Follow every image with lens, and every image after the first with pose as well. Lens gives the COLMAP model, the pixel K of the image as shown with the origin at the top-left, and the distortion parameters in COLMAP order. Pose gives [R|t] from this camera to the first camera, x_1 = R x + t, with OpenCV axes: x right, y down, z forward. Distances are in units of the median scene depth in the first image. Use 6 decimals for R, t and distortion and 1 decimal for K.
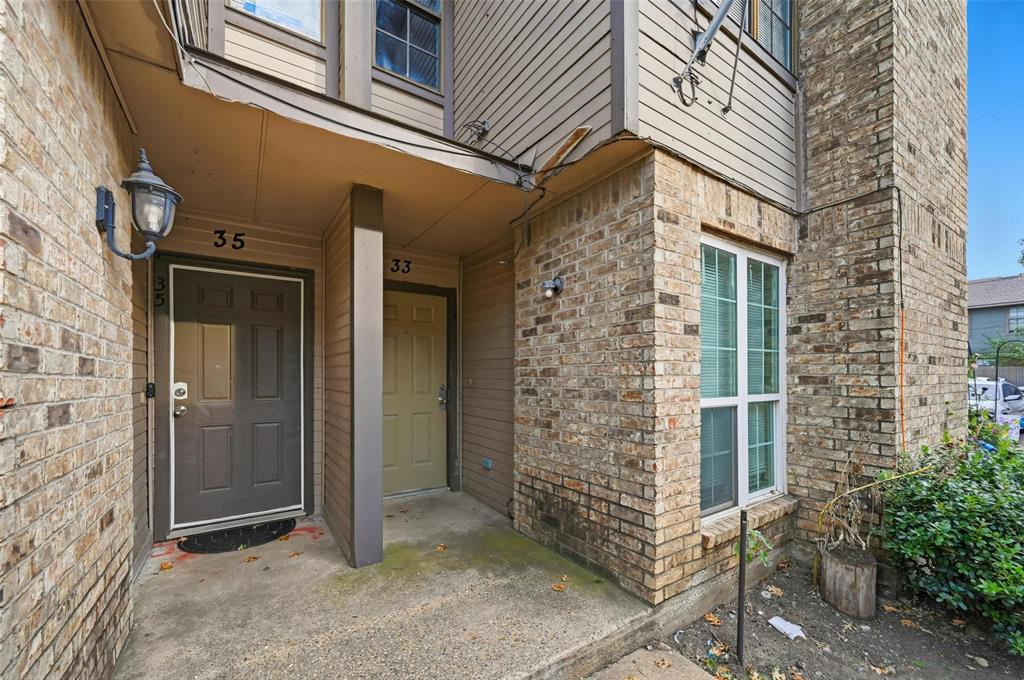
lens RADIAL K [[426.0, 0, 515.1], [0, 426.0, 375.0], [0, 0, 1]] dist [-0.000816, 0.000038]
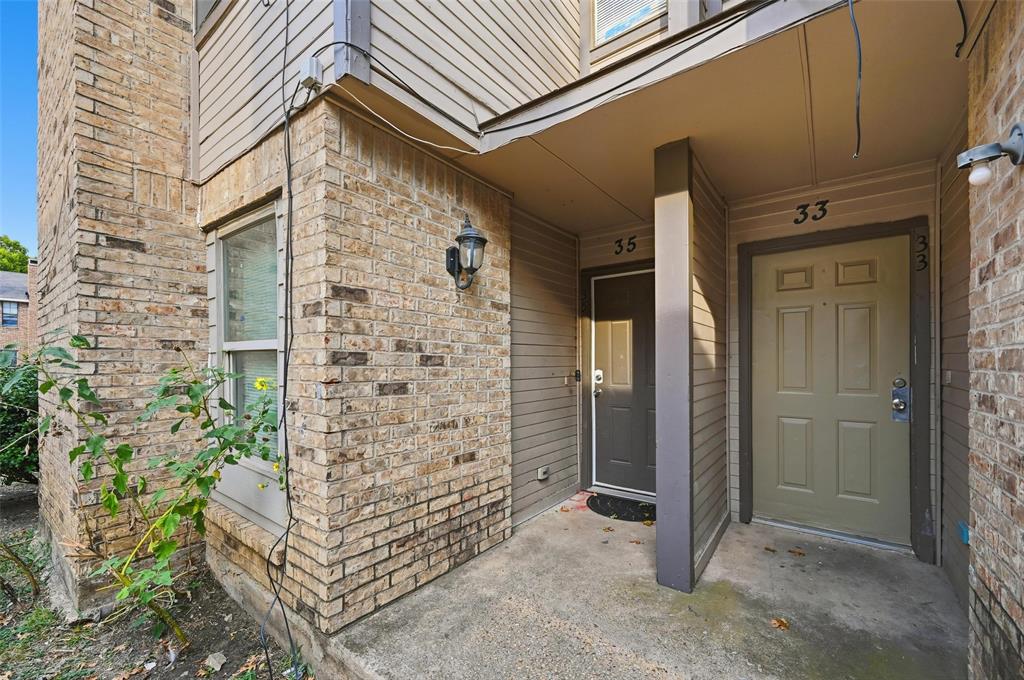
lens RADIAL K [[410.3, 0, 511.7], [0, 410.3, 364.6], [0, 0, 1]] dist [-0.002376, -0.000237]
pose [[0.313244, 0.003765, -0.949665, 0.293649], [0.003837, 0.999979, 0.005231, -0.005905], [0.949665, -0.005283, 0.313223, 0.388038]]
